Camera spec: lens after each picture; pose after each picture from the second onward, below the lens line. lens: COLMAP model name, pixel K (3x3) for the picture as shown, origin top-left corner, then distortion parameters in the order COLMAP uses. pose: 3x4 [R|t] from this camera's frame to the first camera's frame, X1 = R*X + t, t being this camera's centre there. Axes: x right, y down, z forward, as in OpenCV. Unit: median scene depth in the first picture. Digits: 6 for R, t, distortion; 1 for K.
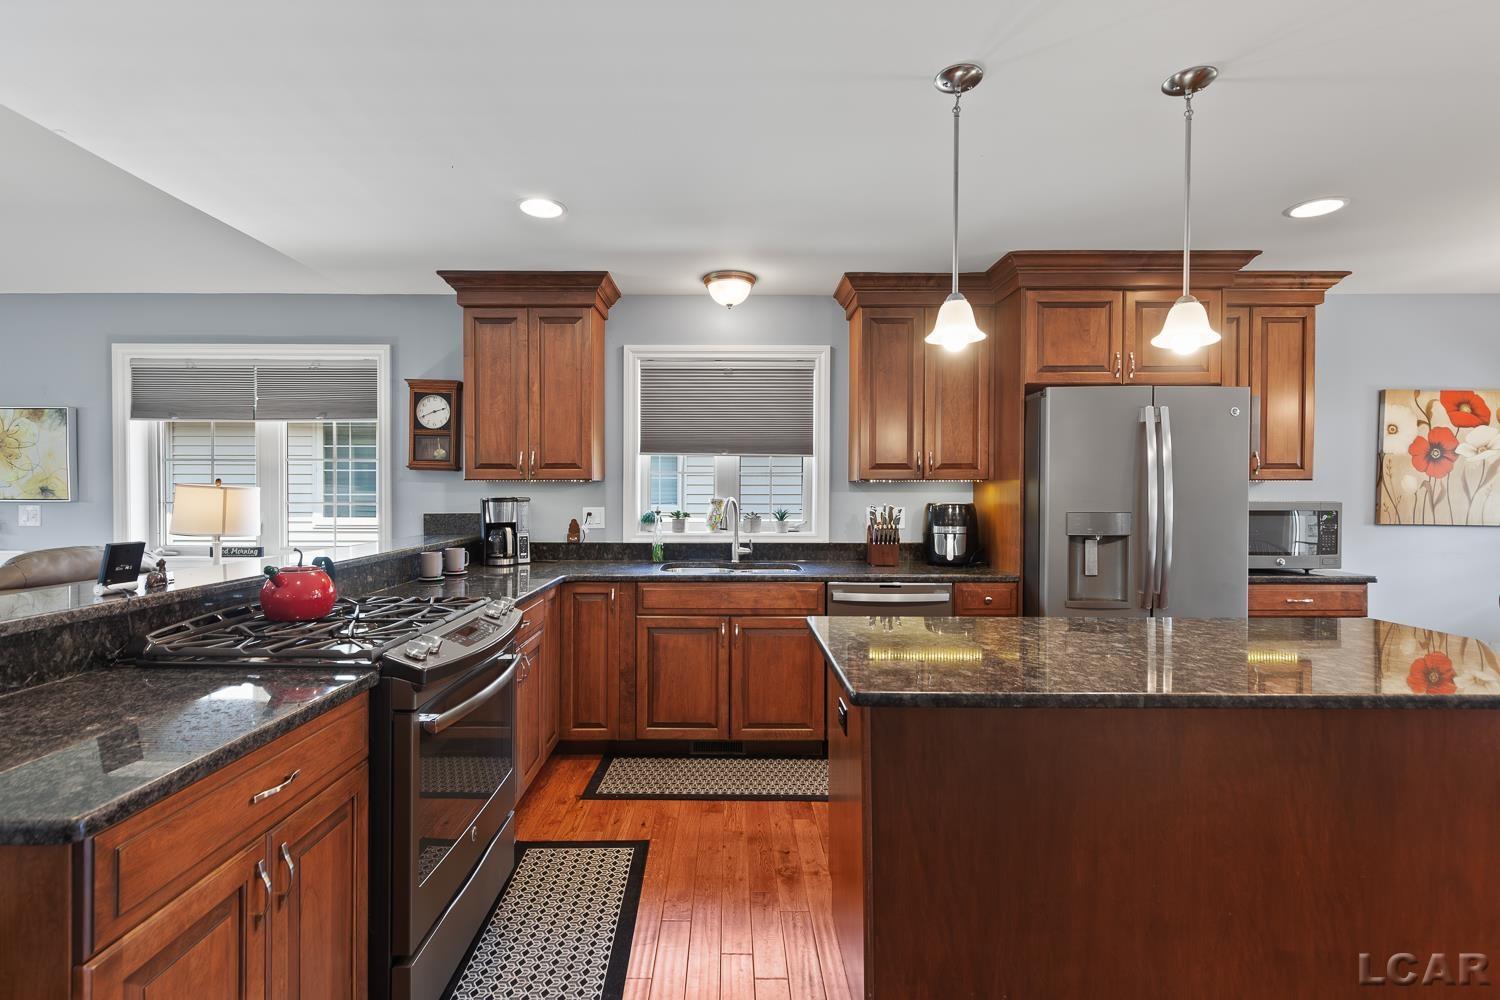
lens RADIAL K [[679.7, 0, 725.8], [0, 679.7, 495.5], [0, 0, 1]] dist [0.001270, -0.000436]
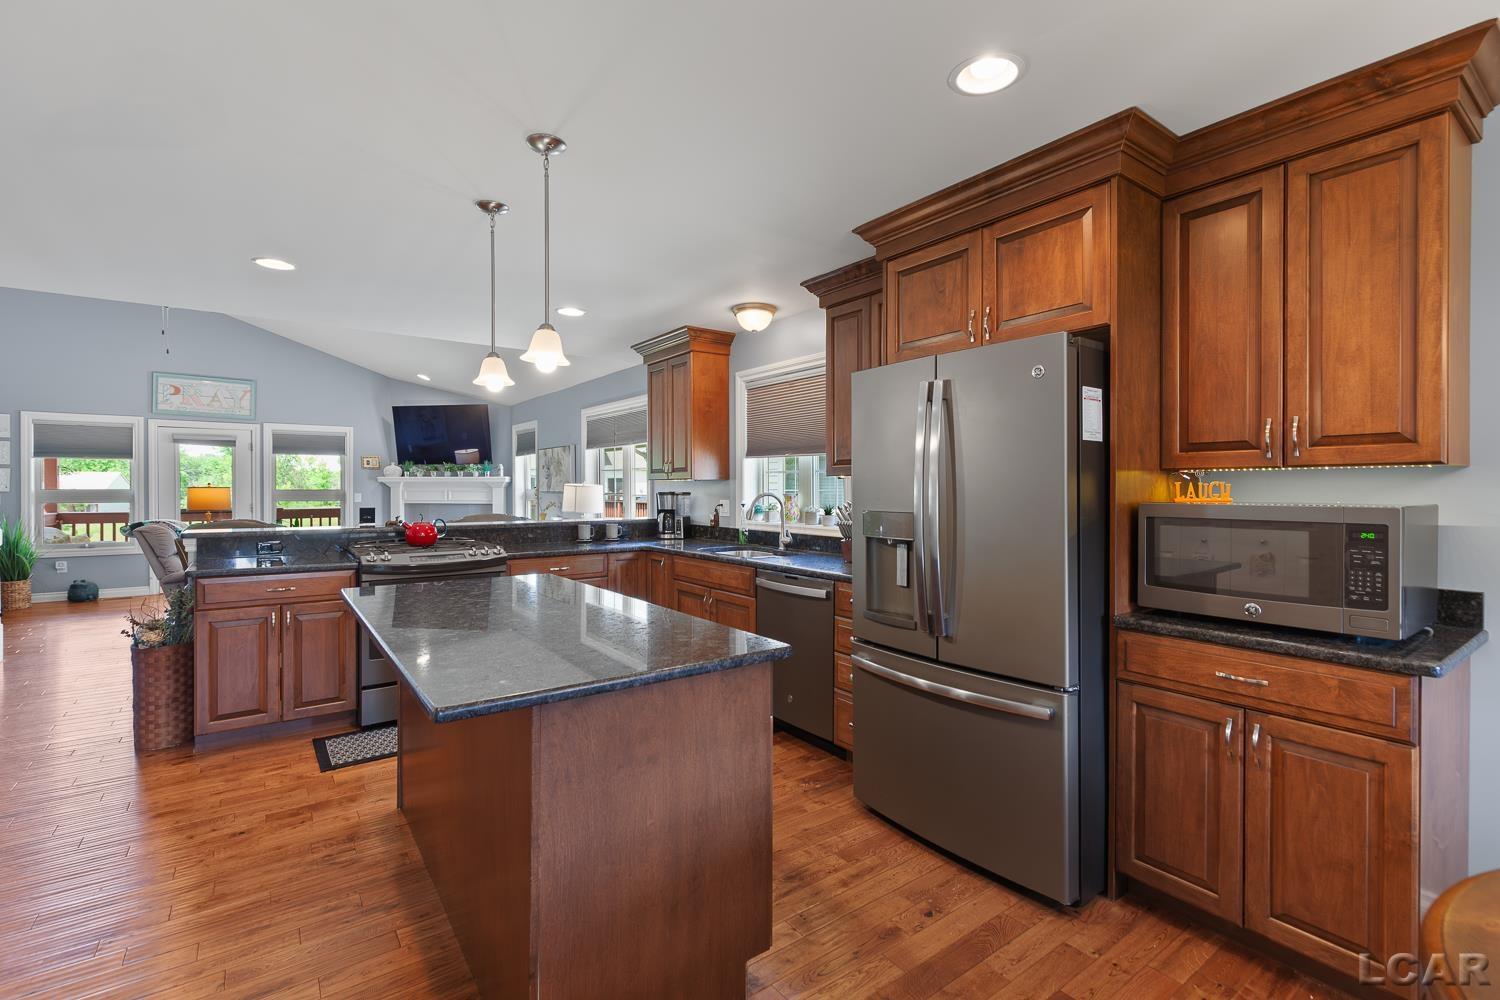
lens RADIAL K [[668.4, 0, 752.2], [0, 668.4, 486.7], [0, 0, 1]] dist [-0.001040, -0.000249]
pose [[0.594975, -0.002570, -0.803740, 0.949796], [-0.003044, 0.999981, -0.005450, -0.001514], [0.803739, 0.005689, 0.594955, 0.304953]]
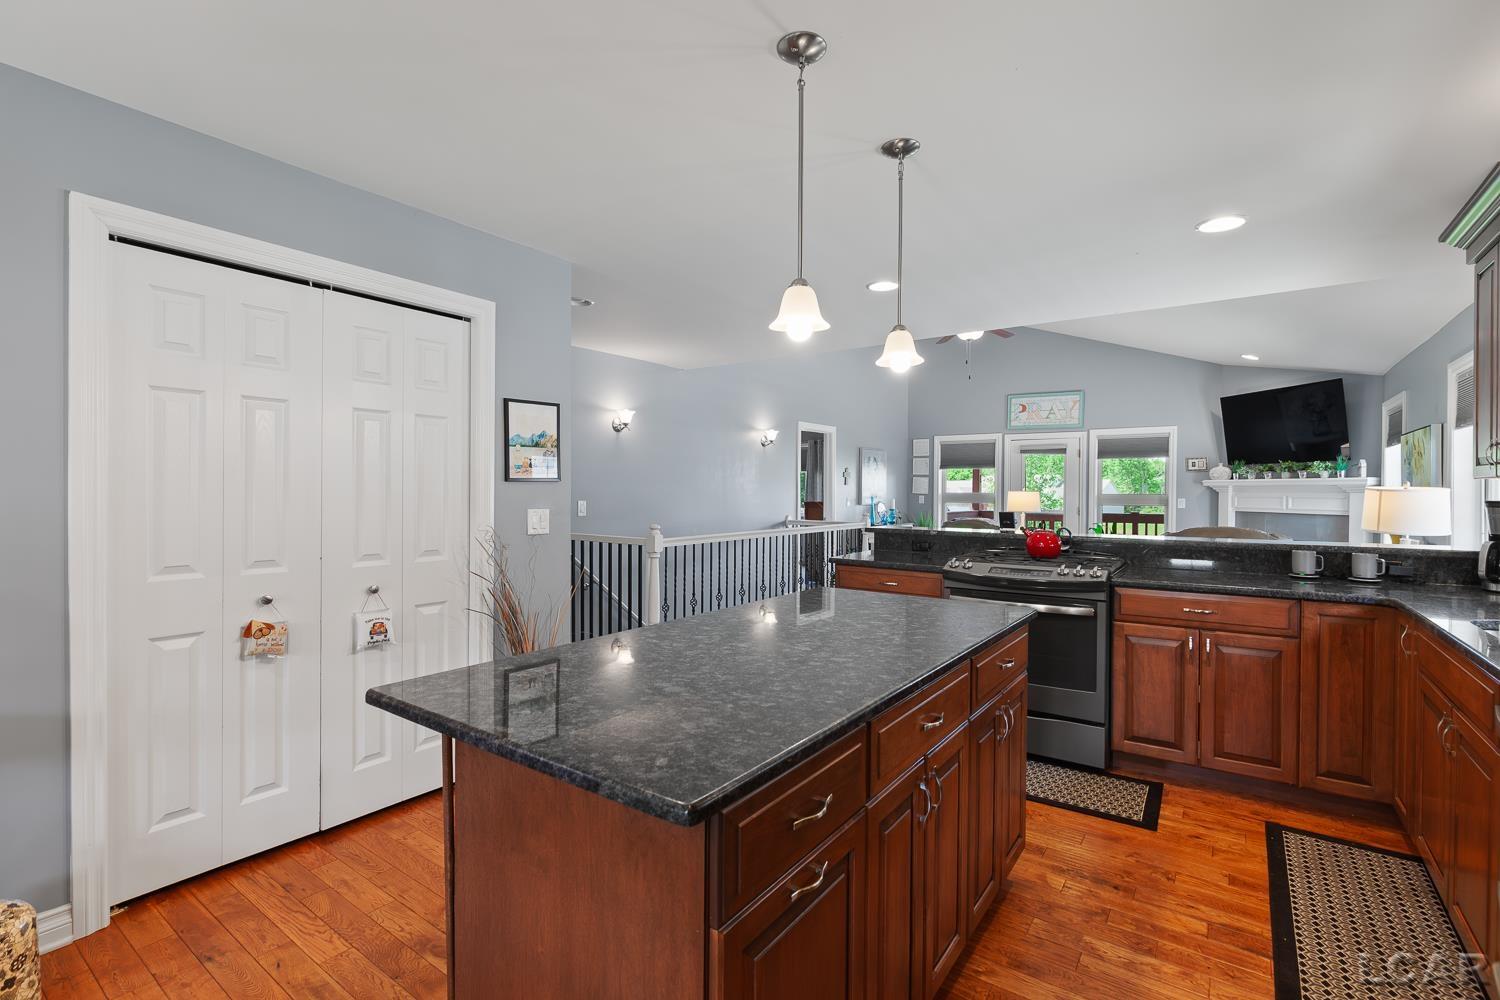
lens RADIAL K [[674.0, 0, 750.4], [0, 674.0, 497.6], [0, 0, 1]] dist [0.003808, 0.000097]
pose [[-0.574798, 0.004118, -0.818285, 0.764680], [-0.009528, 0.999886, 0.011724, -0.001935], [0.818240, 0.014535, -0.574693, 0.765614]]
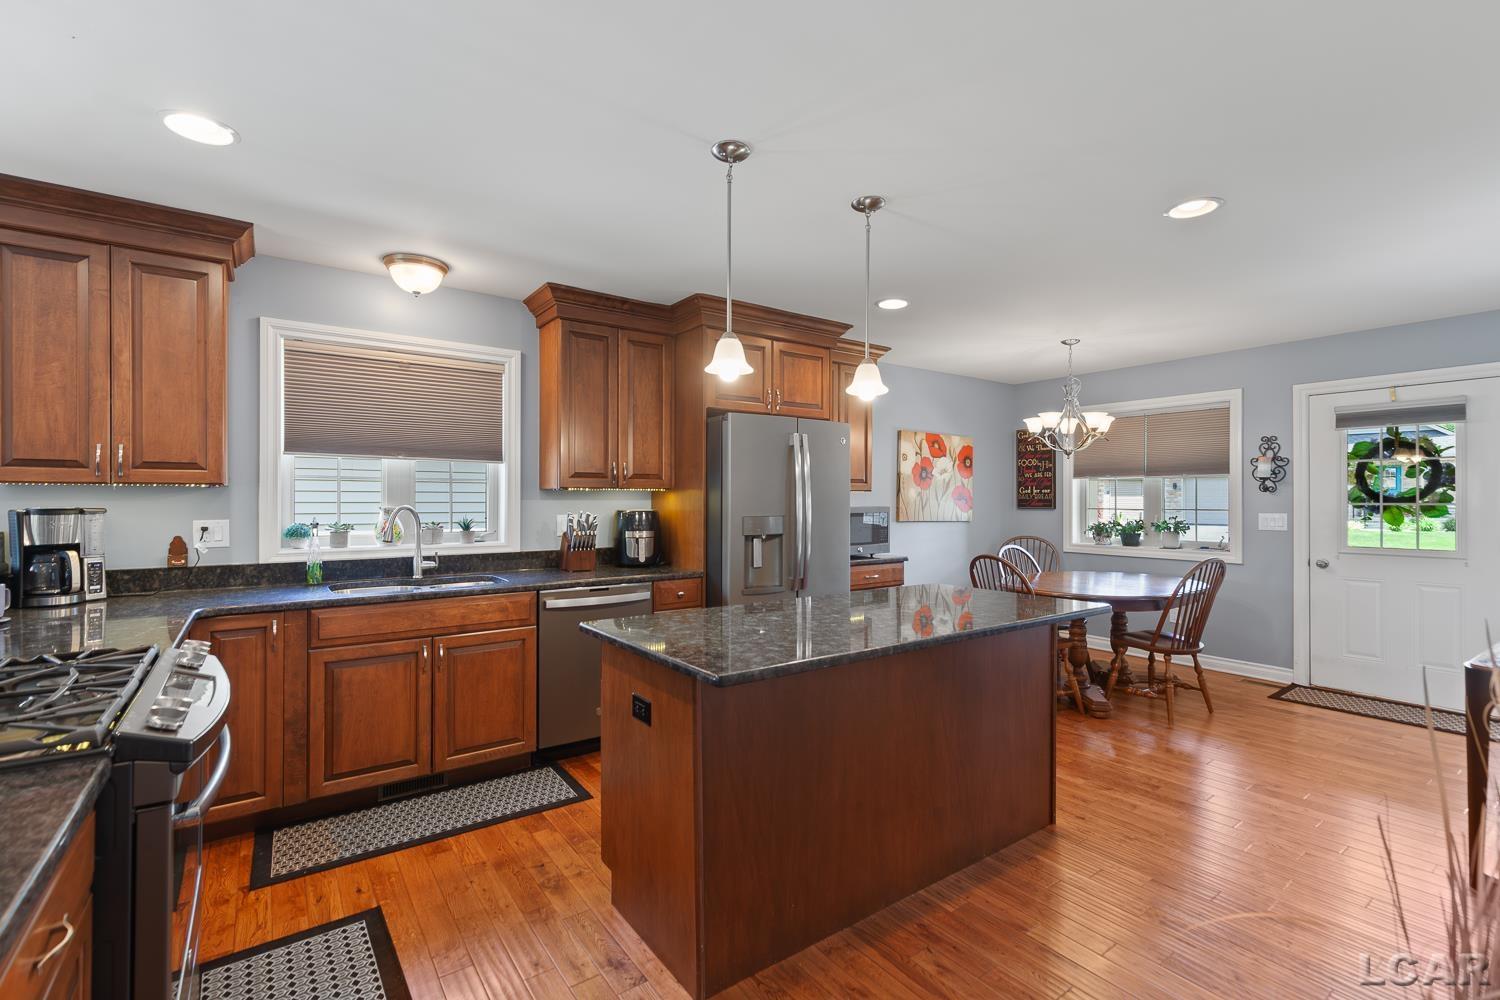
lens RADIAL K [[674.0, 0, 750.4], [0, 674.0, 497.6], [0, 0, 1]] dist [0.003808, 0.000097]
pose [[0.806368, 0.001000, 0.591414, -0.169537], [0.003563, 0.999972, -0.006549, -0.001022], [-0.591404, 0.007388, 0.806342, 0.018444]]
